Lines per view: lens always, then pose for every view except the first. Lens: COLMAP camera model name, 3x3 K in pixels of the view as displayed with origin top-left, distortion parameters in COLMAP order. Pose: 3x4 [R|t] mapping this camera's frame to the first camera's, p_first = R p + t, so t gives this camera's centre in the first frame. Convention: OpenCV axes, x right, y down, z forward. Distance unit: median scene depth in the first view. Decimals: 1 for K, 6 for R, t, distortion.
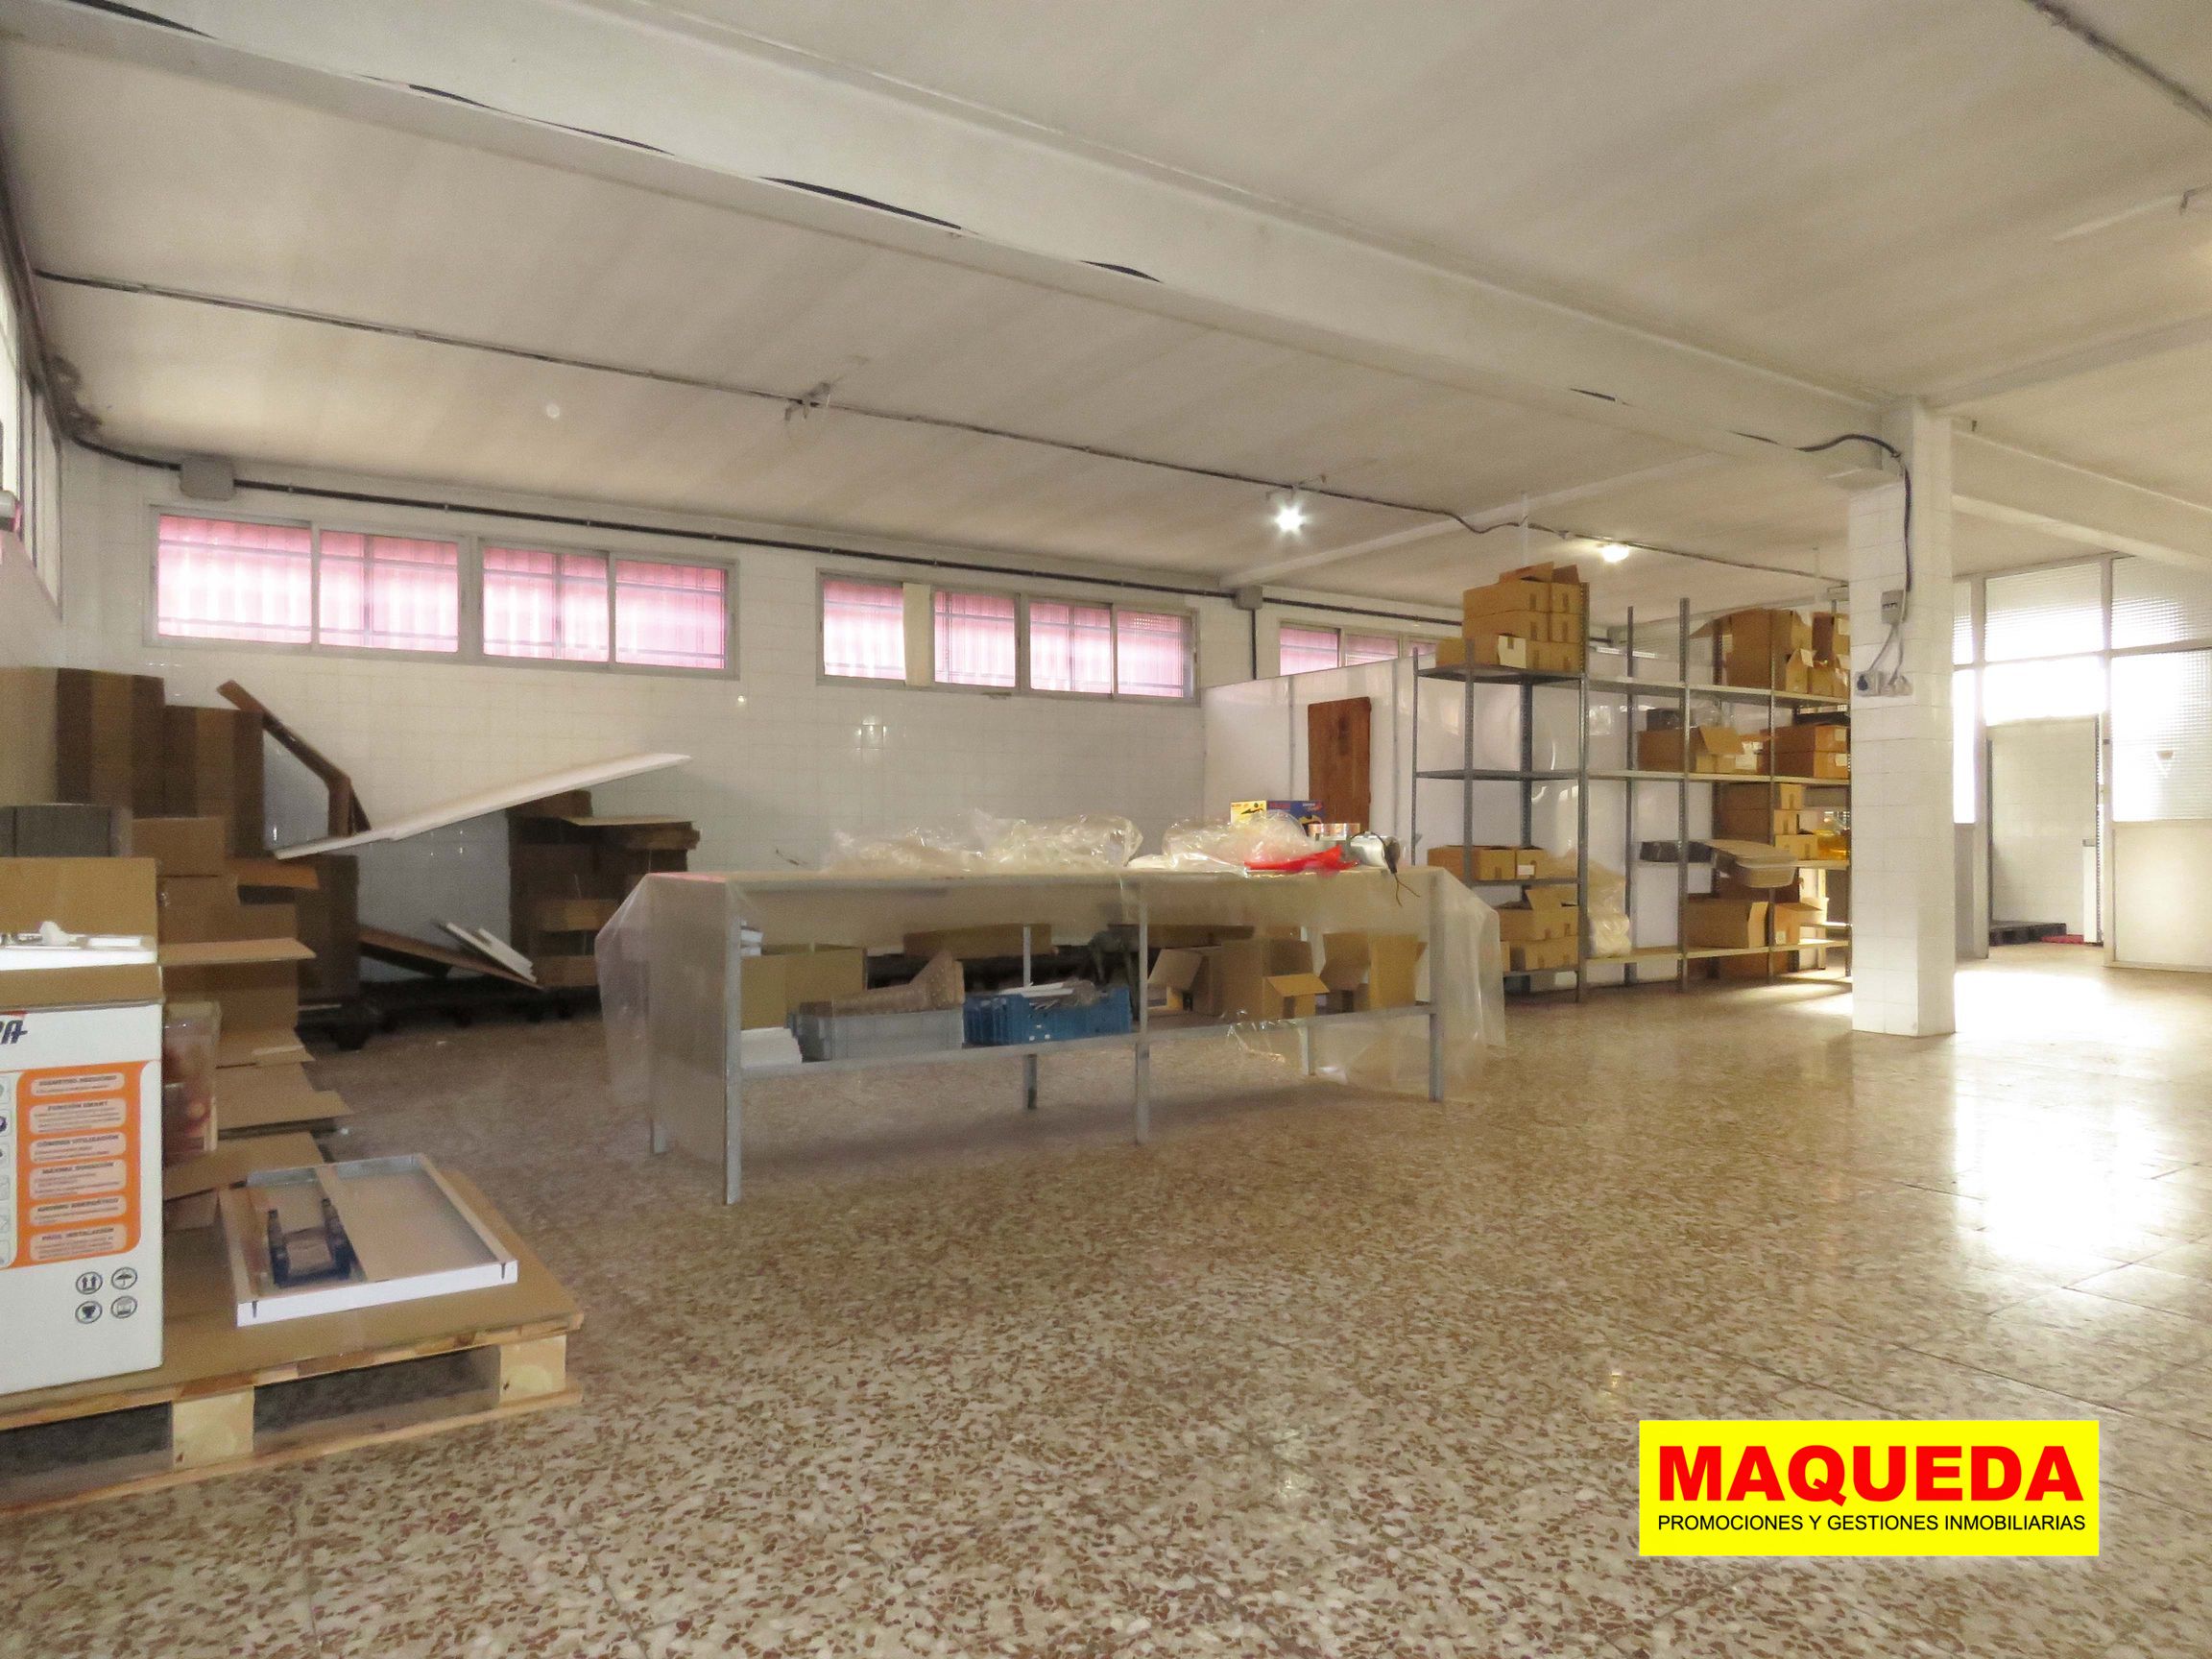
lens RADIAL K [[1372.7, 0, 1099.8], [0, 1372.7, 896.4], [0, 0, 1]] dist [0.002032, 0.001038]
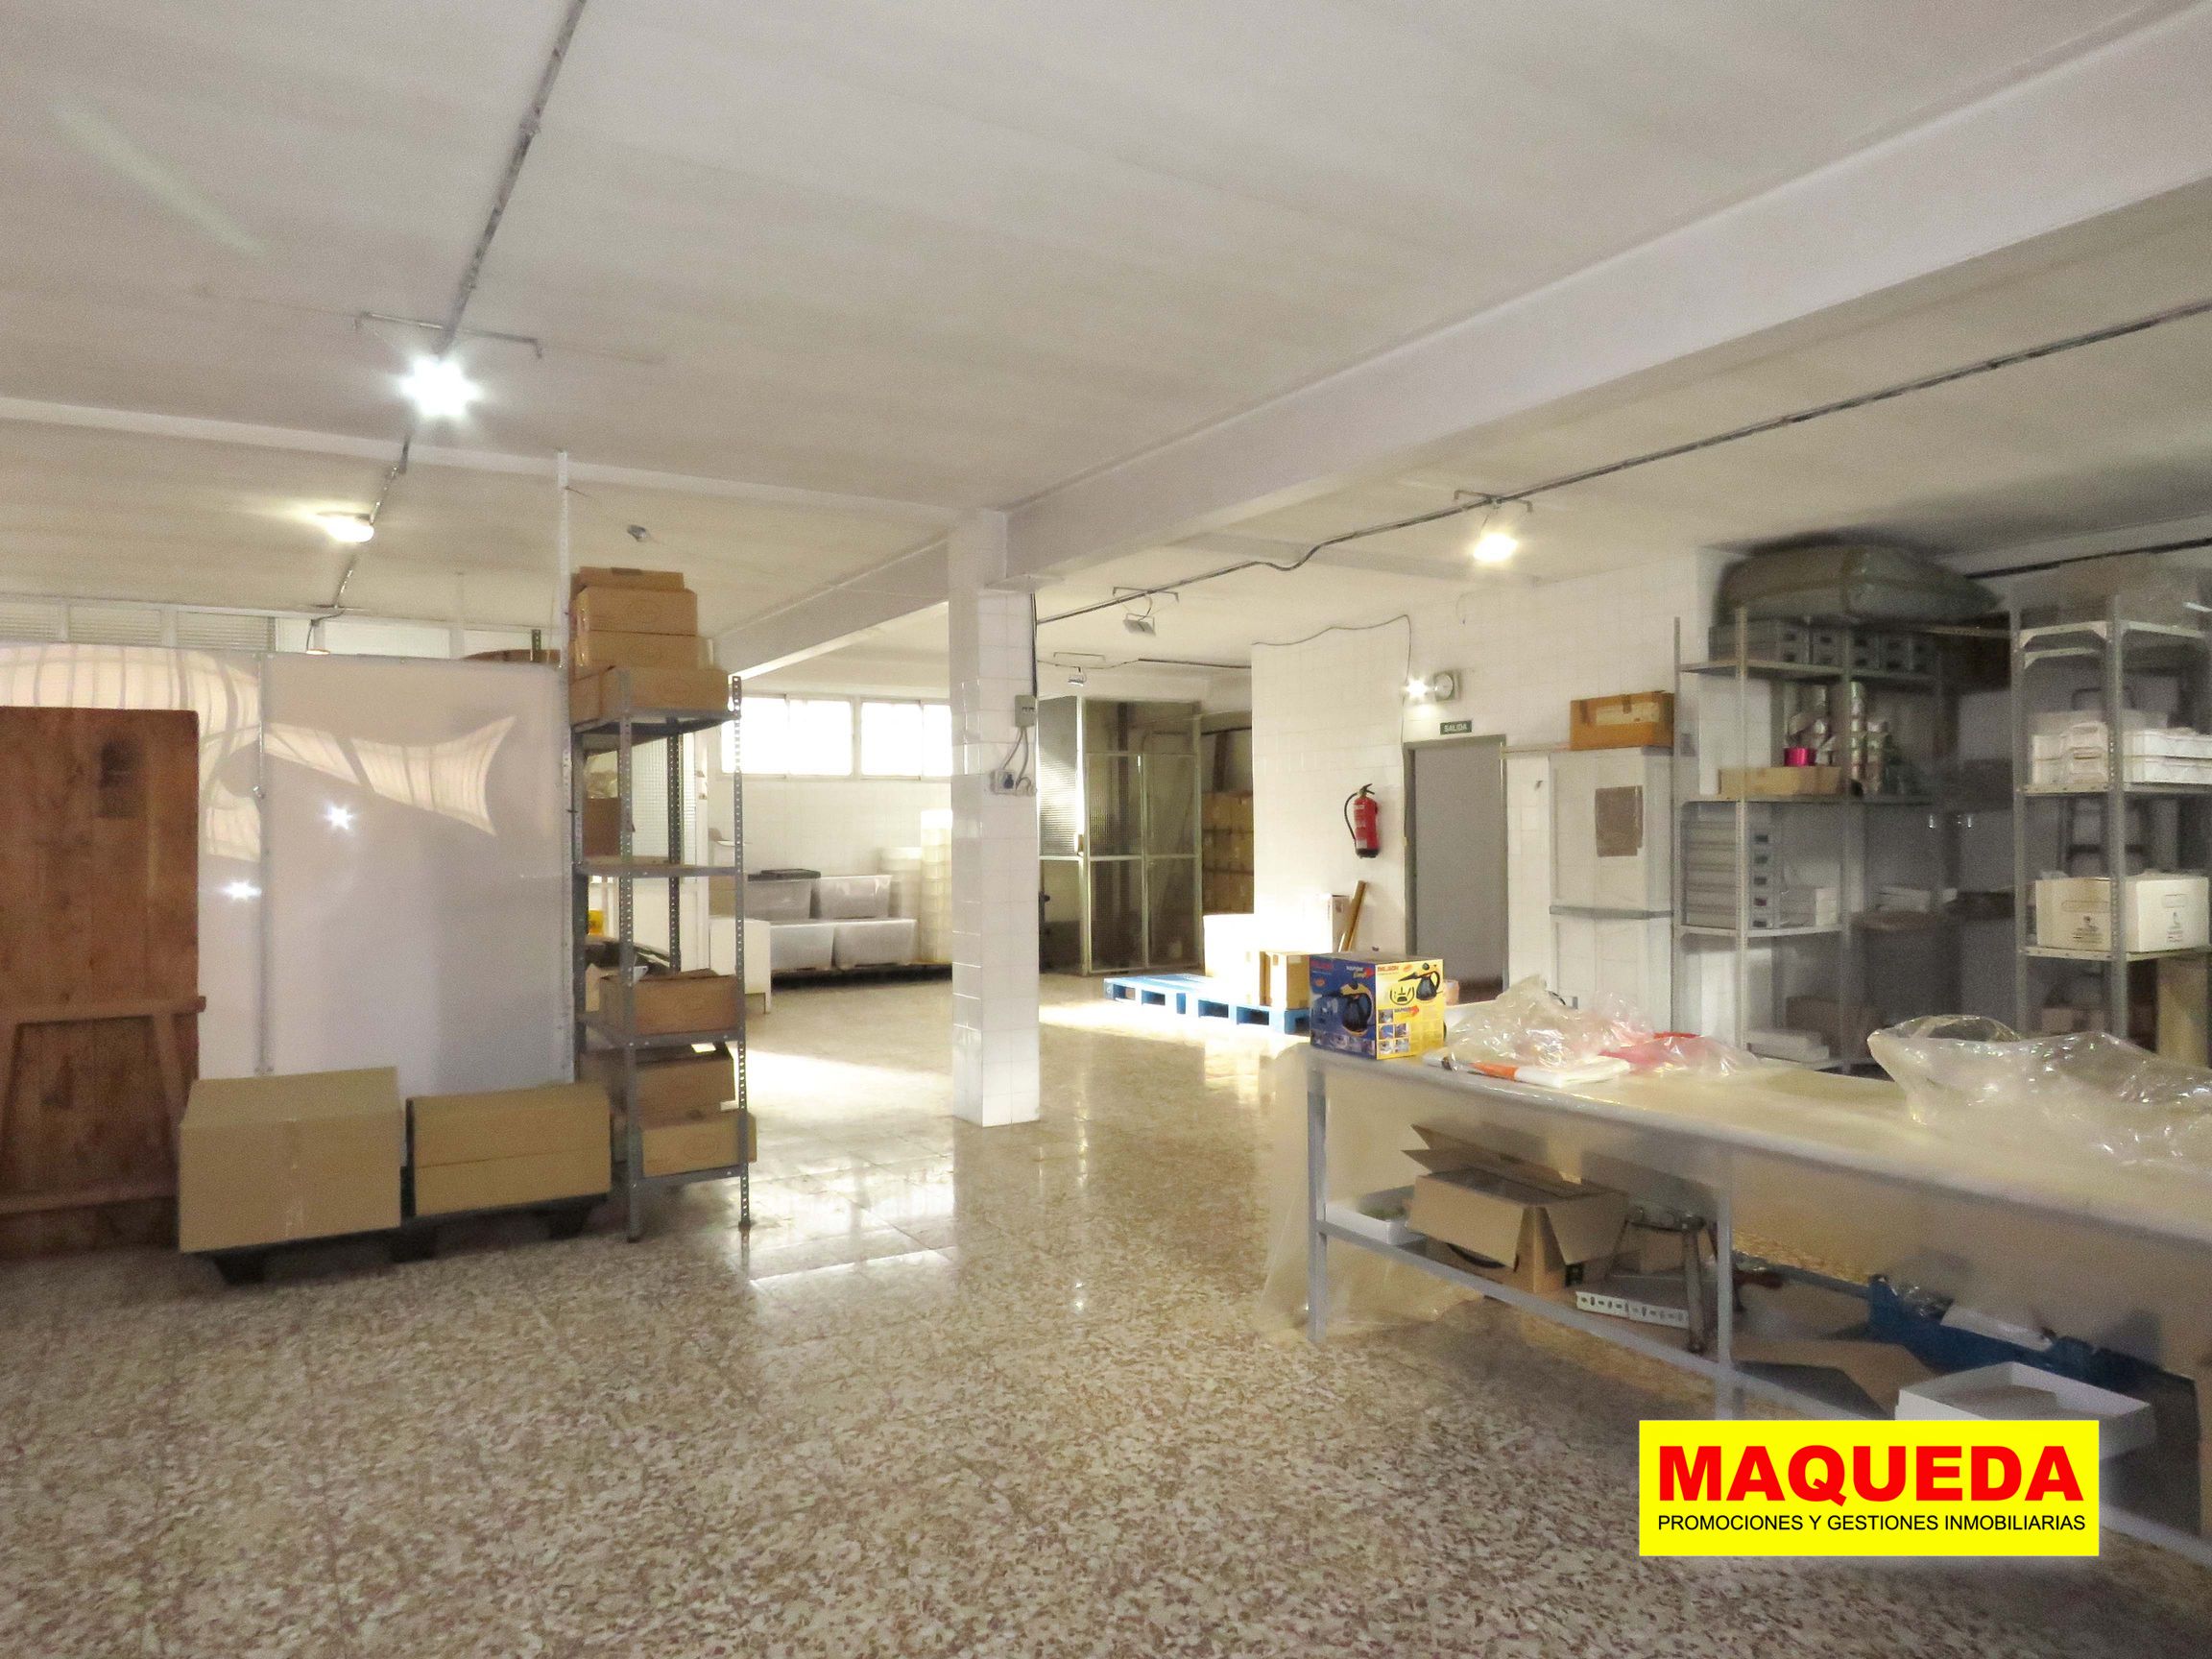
lens RADIAL K [[1426.8, 0, 1070.4], [0, 1426.8, 822.2], [0, 0, 1]] dist [-0.007161, -0.003298]
pose [[0.049622, 0.003674, 0.998761, -0.397617], [0.047722, 0.998842, -0.006045, -0.096681], [-0.997627, 0.047963, 0.049389, 0.744274]]
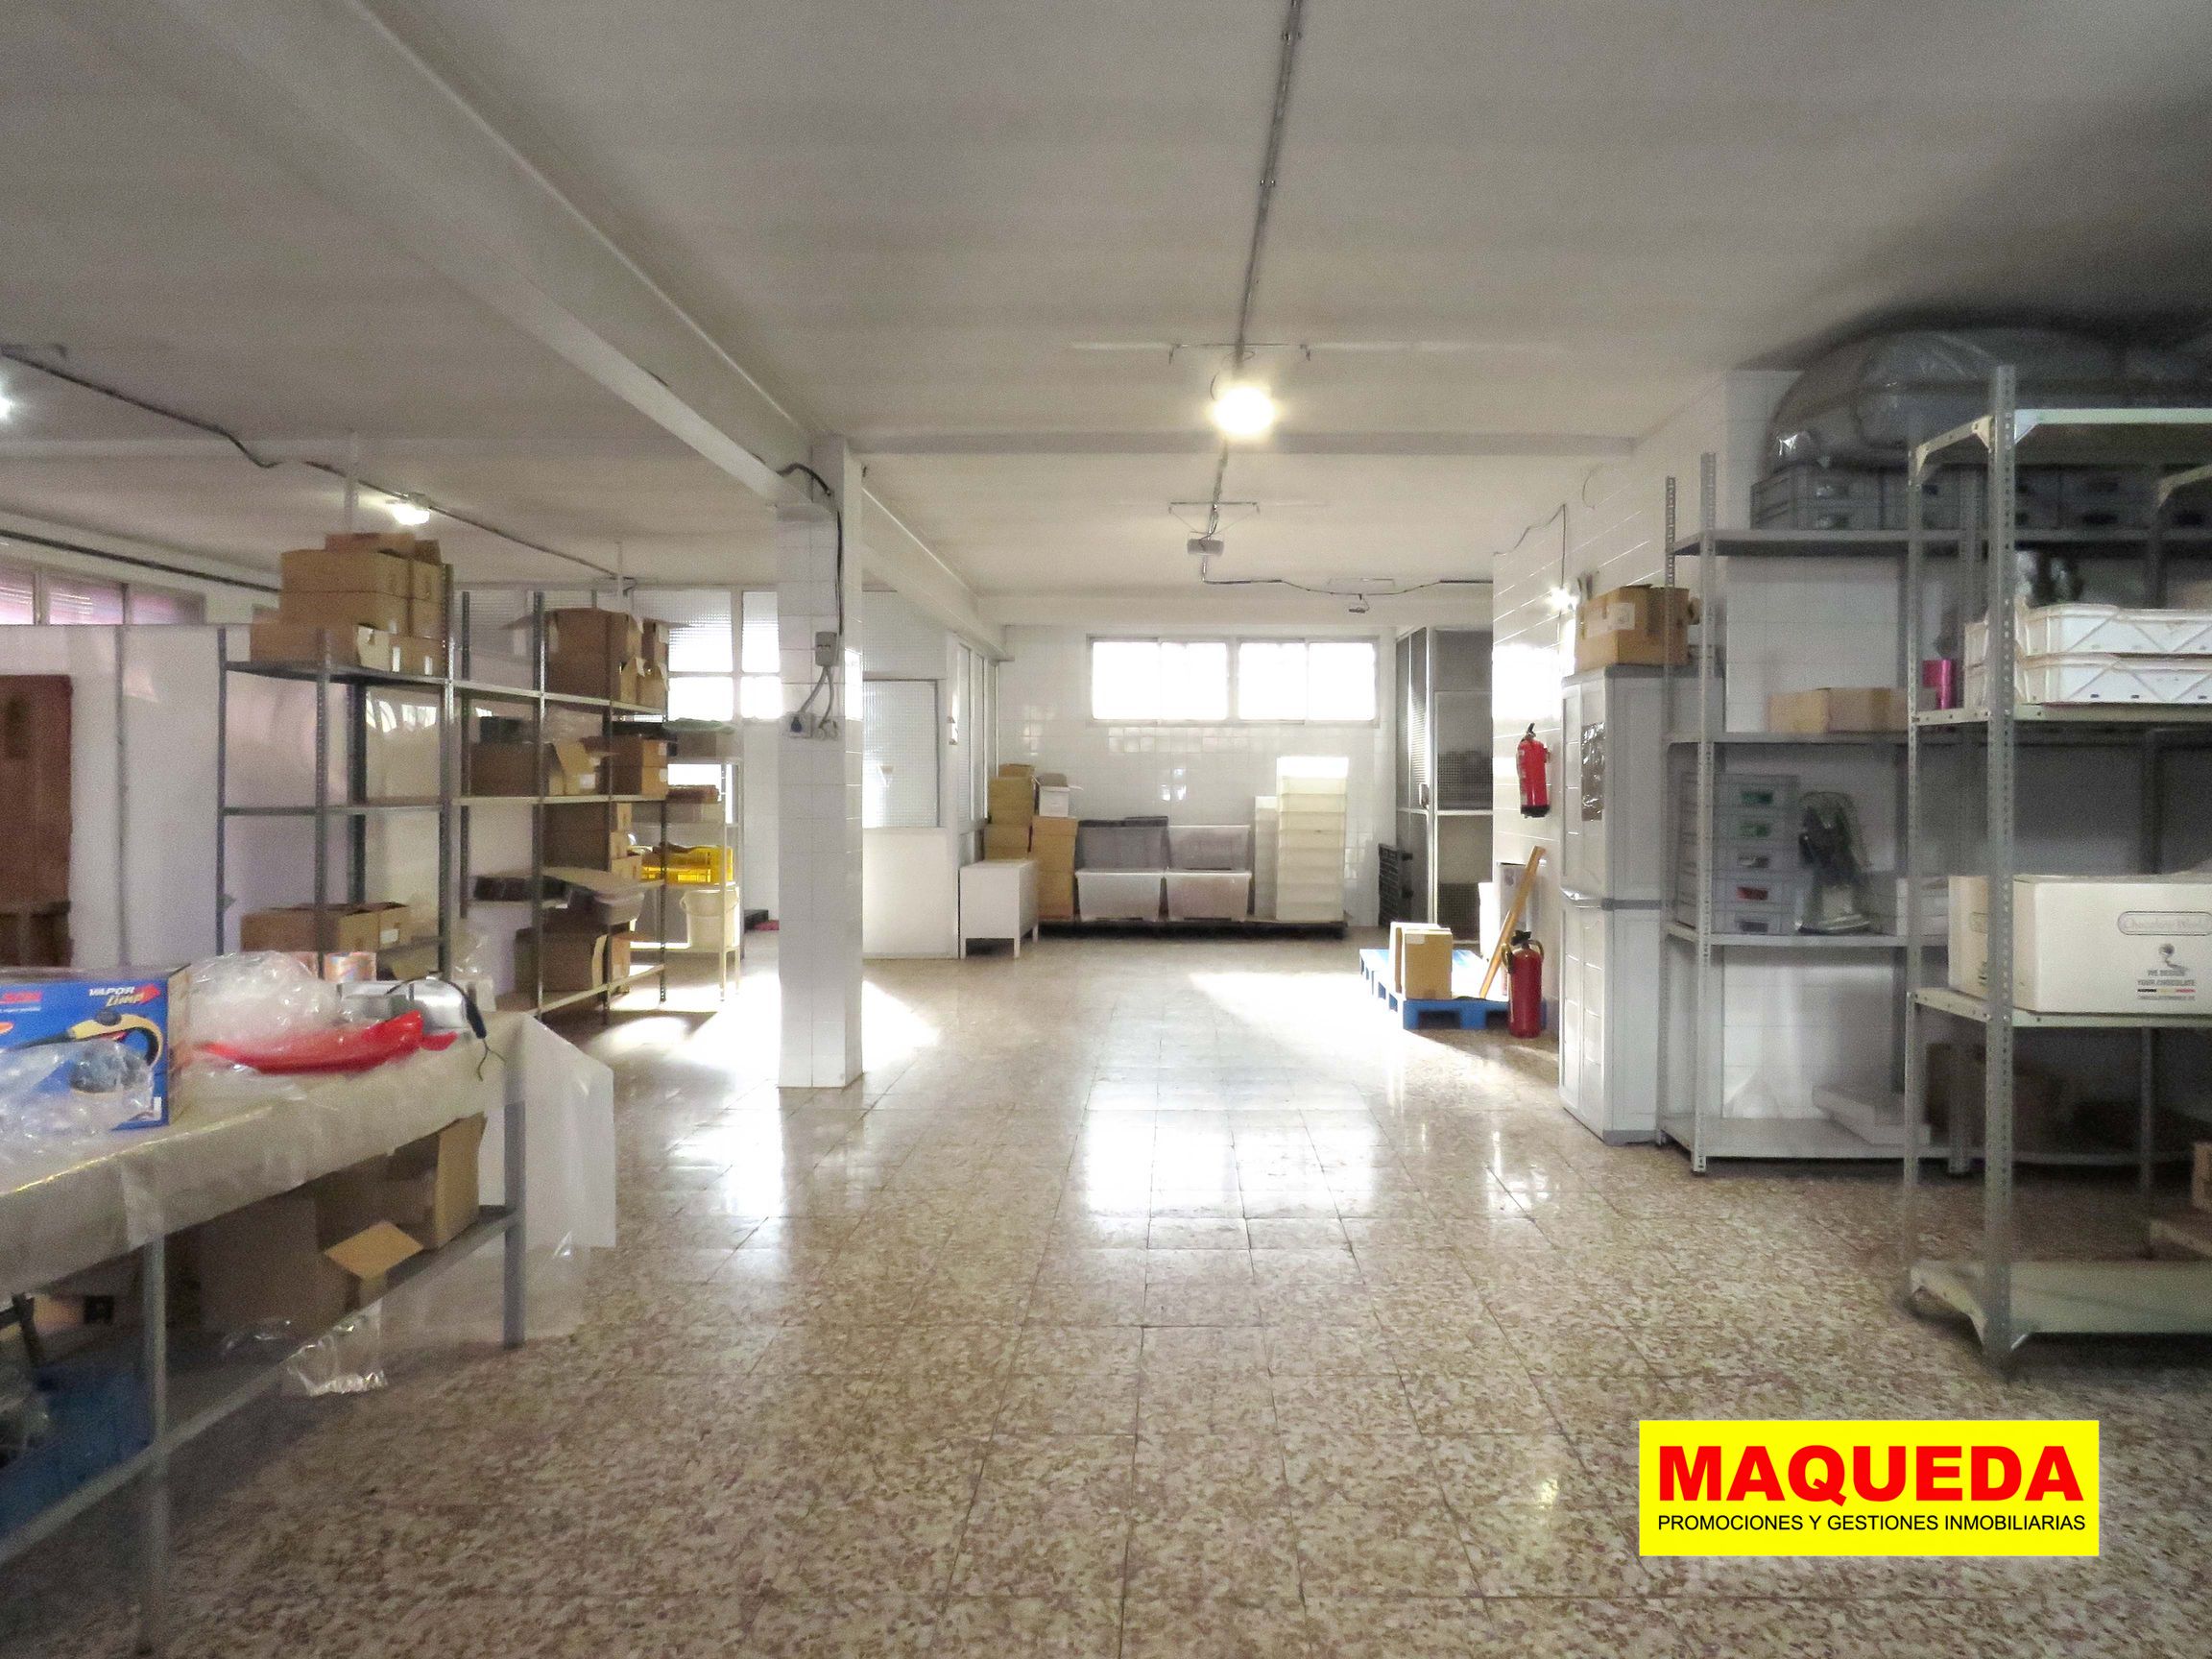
lens RADIAL K [[1448.5, 0, 1110.0], [0, 1448.5, 815.8], [0, 0, 1]] dist [0.001502, -0.001370]
pose [[0.557673, -0.021109, 0.829793, -0.124979], [0.031826, 0.999485, 0.004037, -0.074128], [-0.829451, 0.024157, 0.558057, 0.220548]]
